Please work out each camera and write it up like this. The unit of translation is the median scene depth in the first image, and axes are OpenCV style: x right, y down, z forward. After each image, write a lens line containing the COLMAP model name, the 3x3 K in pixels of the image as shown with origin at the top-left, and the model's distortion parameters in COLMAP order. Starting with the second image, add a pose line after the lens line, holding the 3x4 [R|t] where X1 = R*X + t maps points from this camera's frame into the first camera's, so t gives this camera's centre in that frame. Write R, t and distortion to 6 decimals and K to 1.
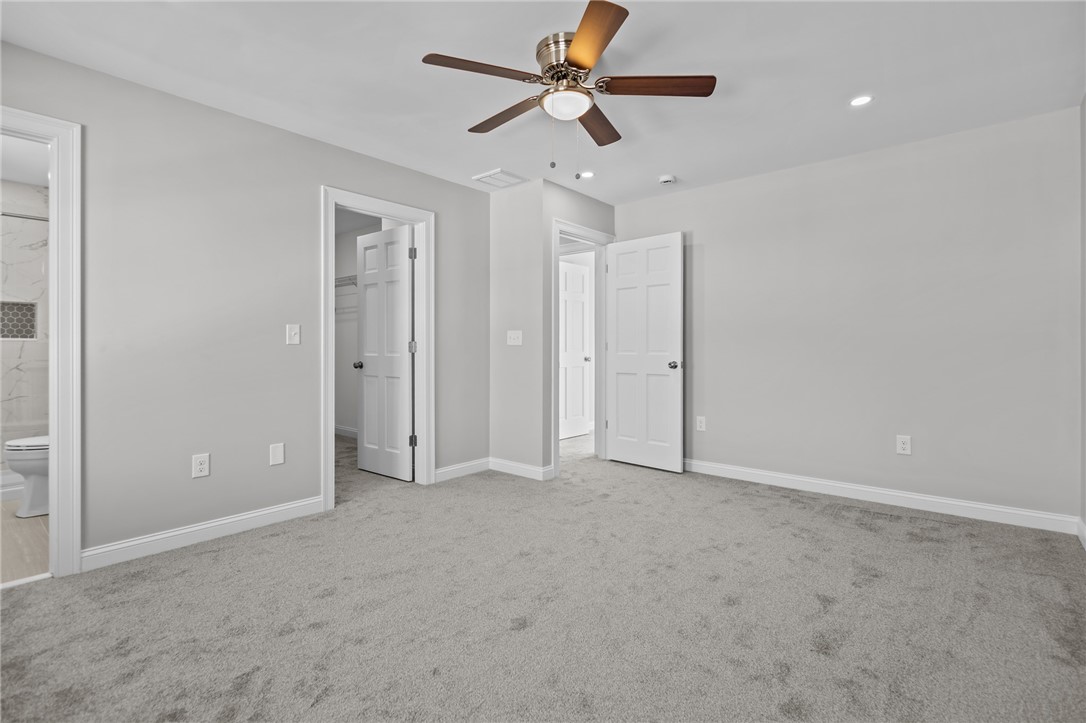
lens RADIAL K [[518.0, 0, 537.9], [0, 518.0, 352.1], [0, 0, 1]] dist [0.005130, -0.000367]
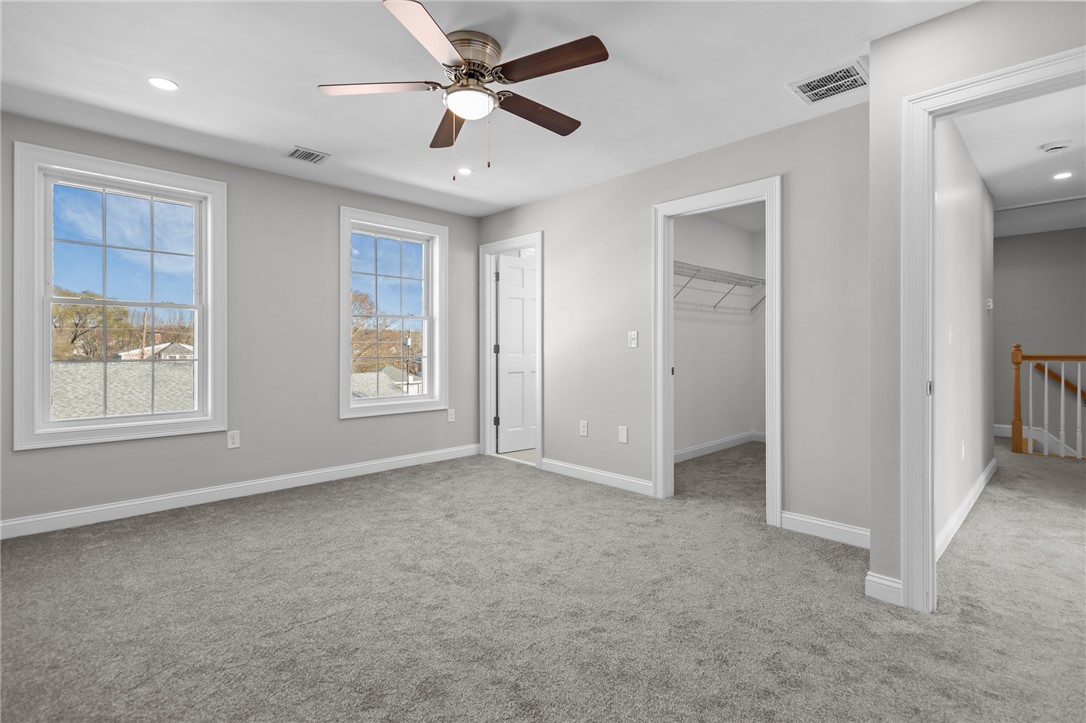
lens RADIAL K [[518.0, 0, 538.0], [0, 518.0, 352.7], [0, 0, 1]] dist [0.005130, -0.000367]
pose [[-0.106278, 0.007592, -0.994308, 0.755890], [-0.012458, 0.999882, 0.008966, -0.010427], [0.994258, 0.013340, -0.106170, 0.911410]]
